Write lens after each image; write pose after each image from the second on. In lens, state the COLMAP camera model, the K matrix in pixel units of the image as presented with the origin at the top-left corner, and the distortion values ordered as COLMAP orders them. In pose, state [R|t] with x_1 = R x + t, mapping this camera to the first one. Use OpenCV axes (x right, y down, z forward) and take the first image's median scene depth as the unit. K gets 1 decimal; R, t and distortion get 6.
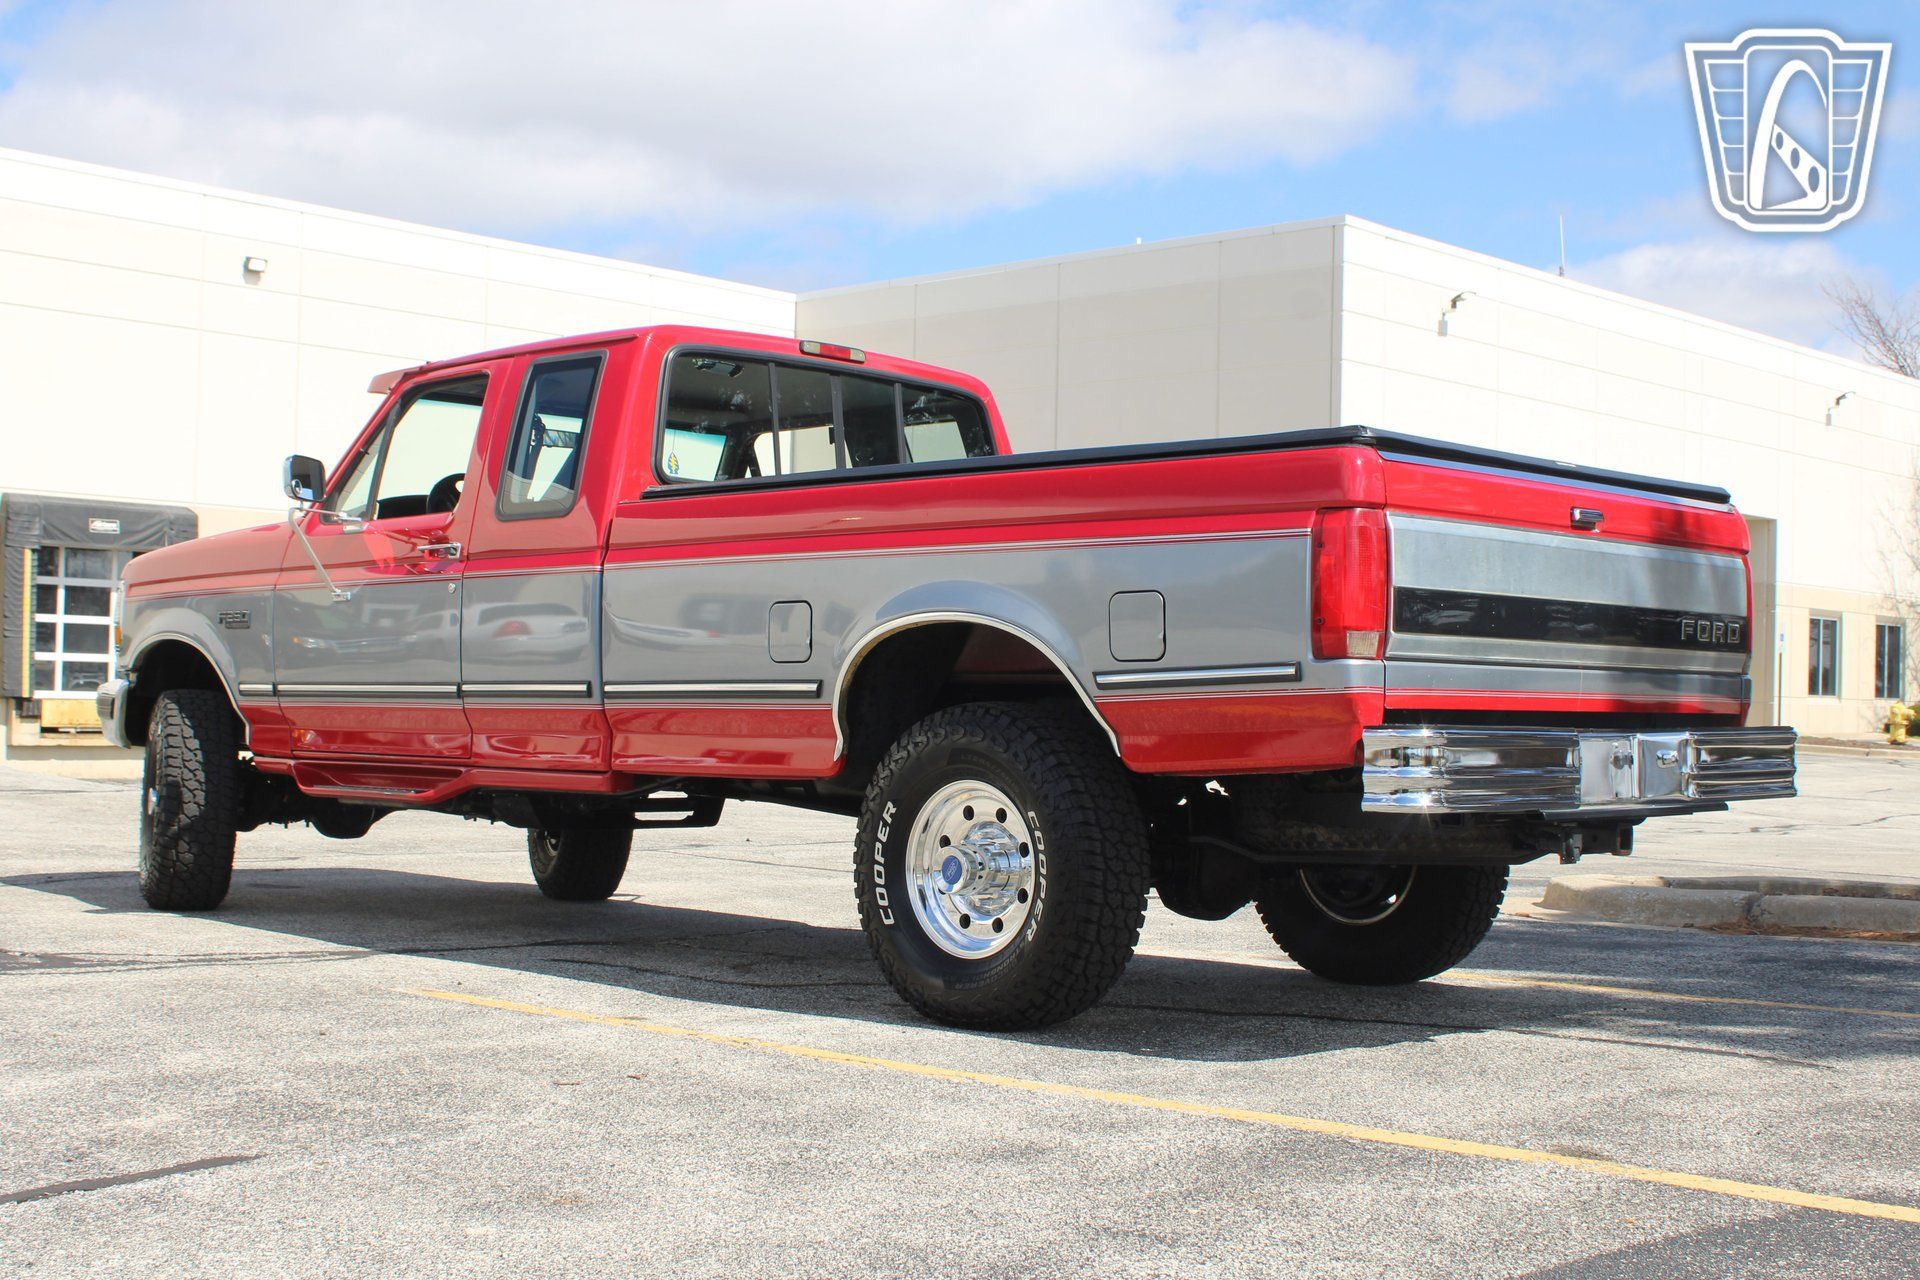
lens RADIAL K [[2409.7, 0, 956.7], [0, 2409.7, 642.8], [0, 0, 1]] dist [-0.072039, 0.081304]
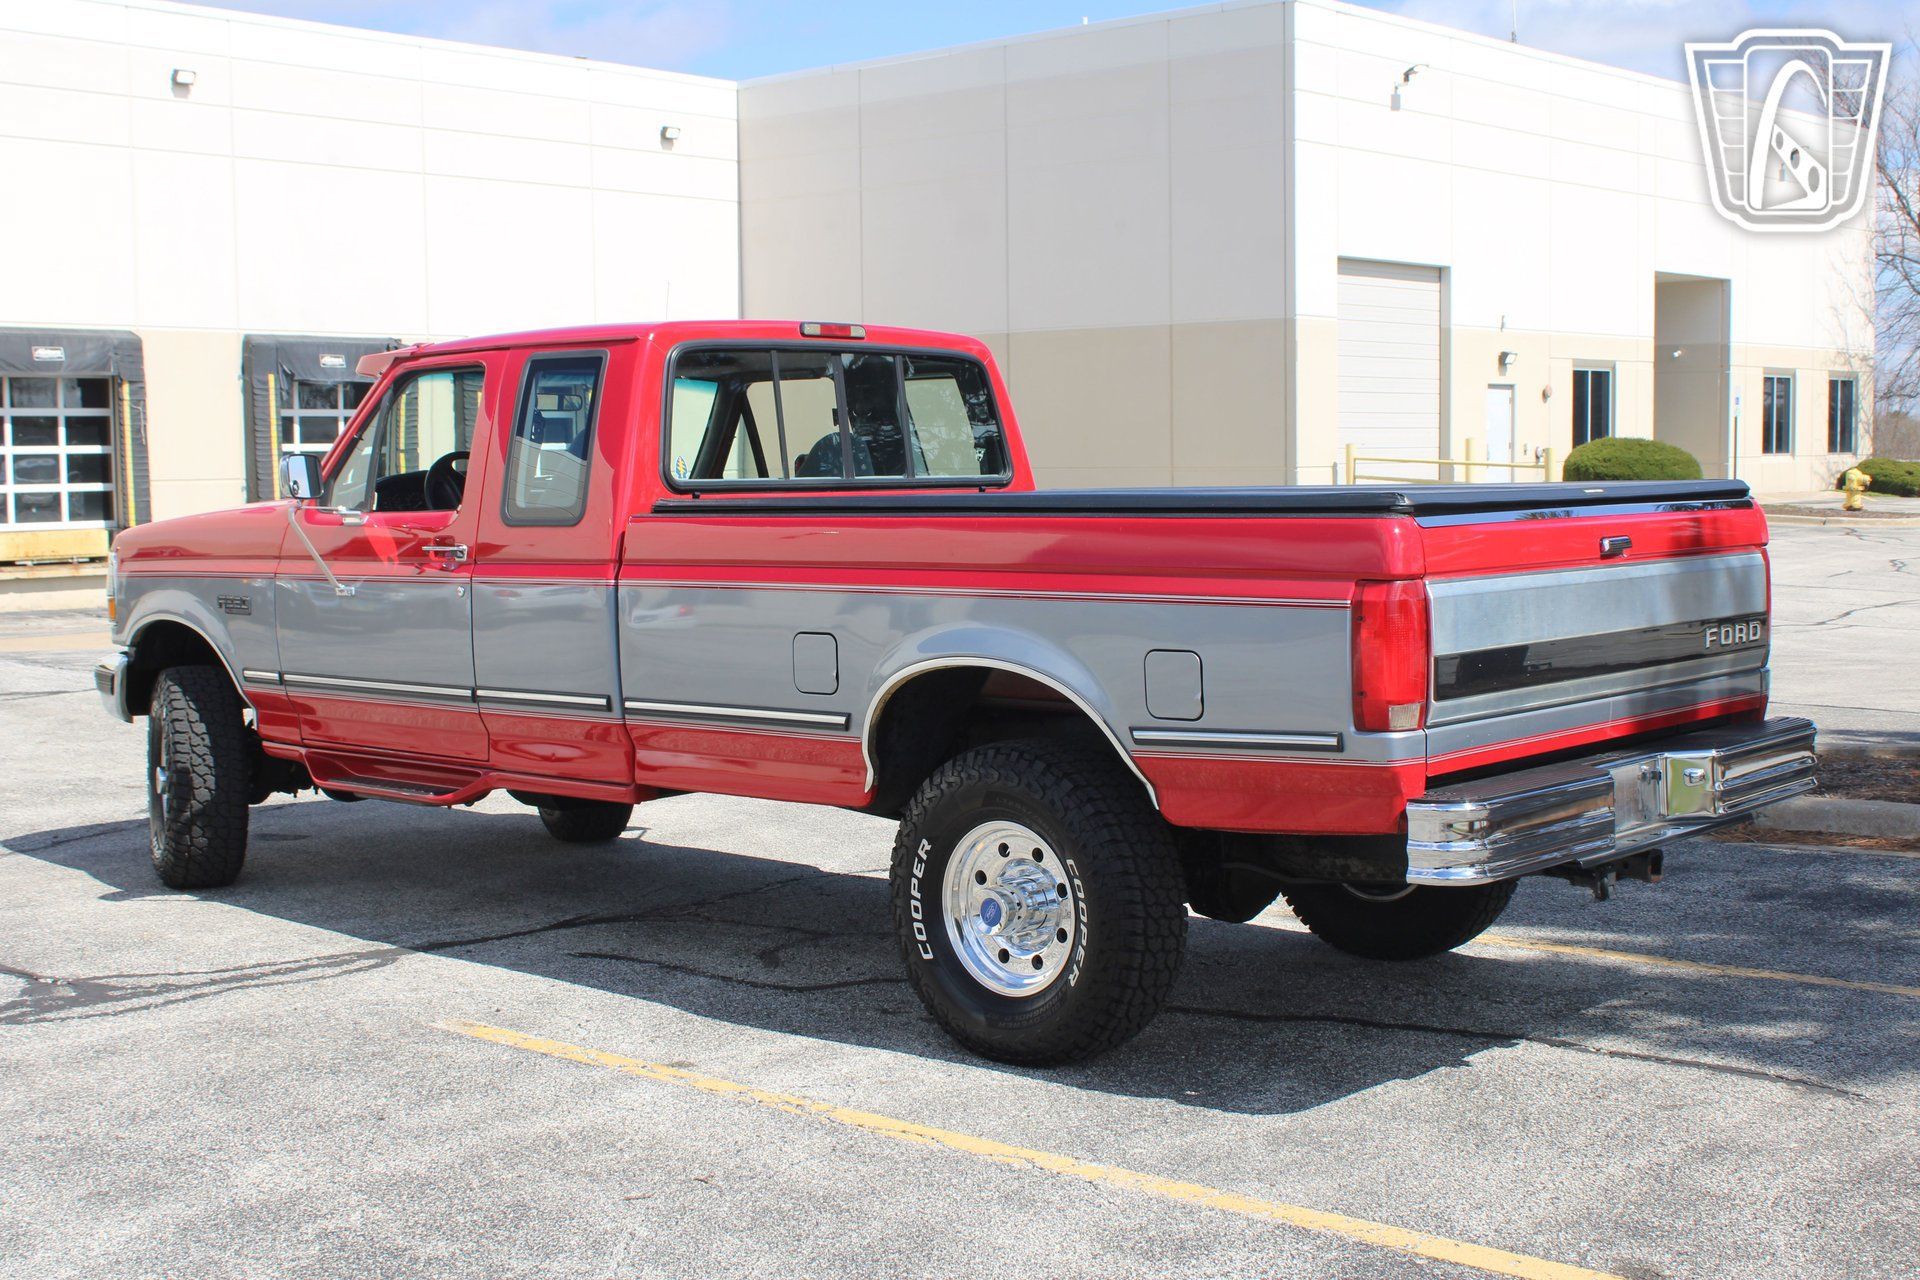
lens RADIAL K [[2409.7, 0, 956.7], [0, 2409.7, 642.8], [0, 0, 1]] dist [-0.072039, 0.081304]
pose [[0.999198, -0.035283, 0.018950, -0.026873], [0.033159, 0.994168, 0.102620, -0.104160], [-0.022460, -0.101909, 0.994540, 0.007204]]
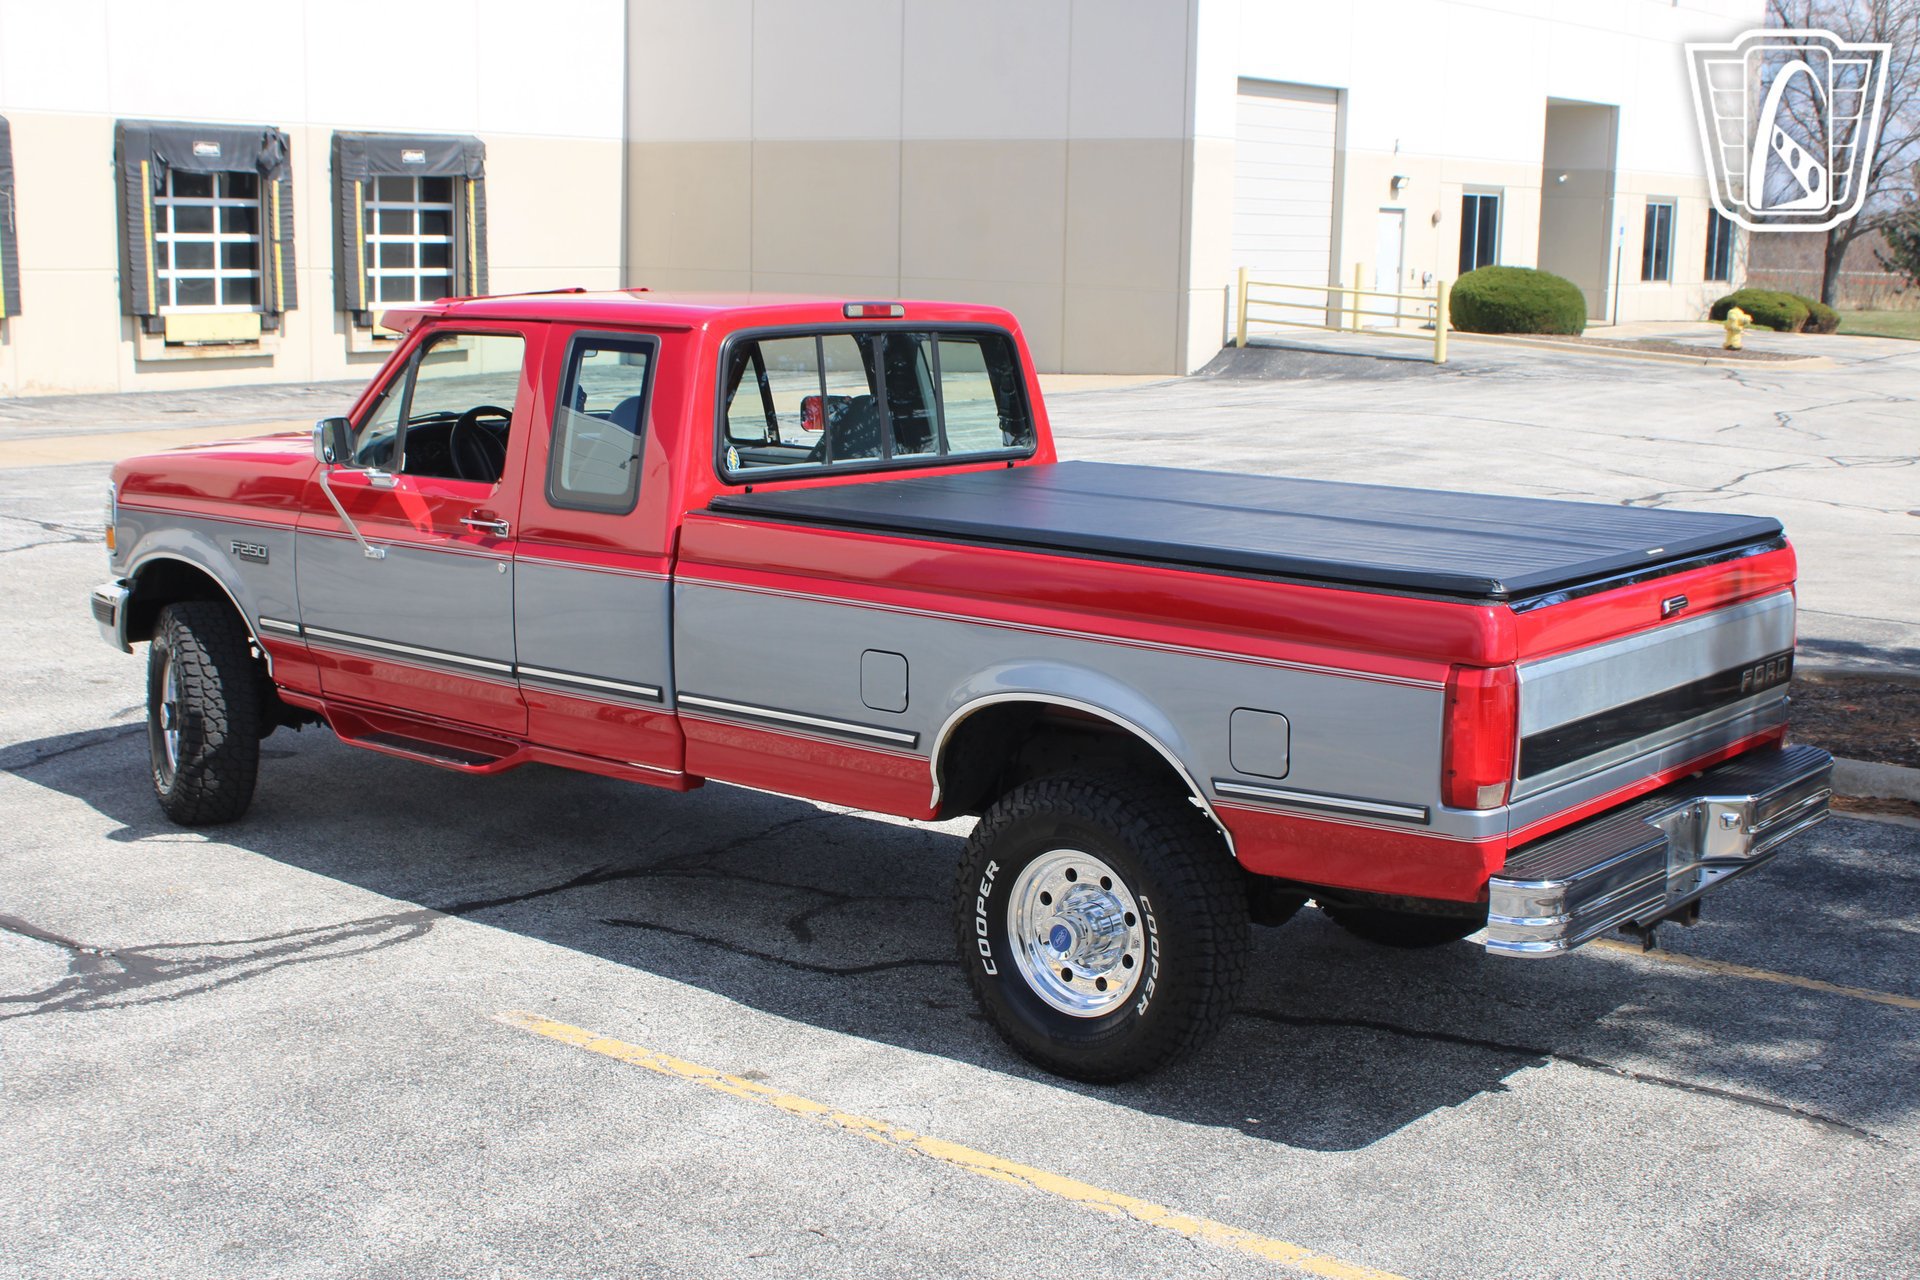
lens RADIAL K [[2413.2, 0, 959.1], [0, 2413.2, 658.2], [0, 0, 1]] dist [-0.057861, 0.013265]
pose [[0.996728, -0.015053, 0.079419, -0.108759], [-0.001279, 0.979447, 0.201696, -0.201875], [-0.080823, -0.201137, 0.976223, 0.004148]]
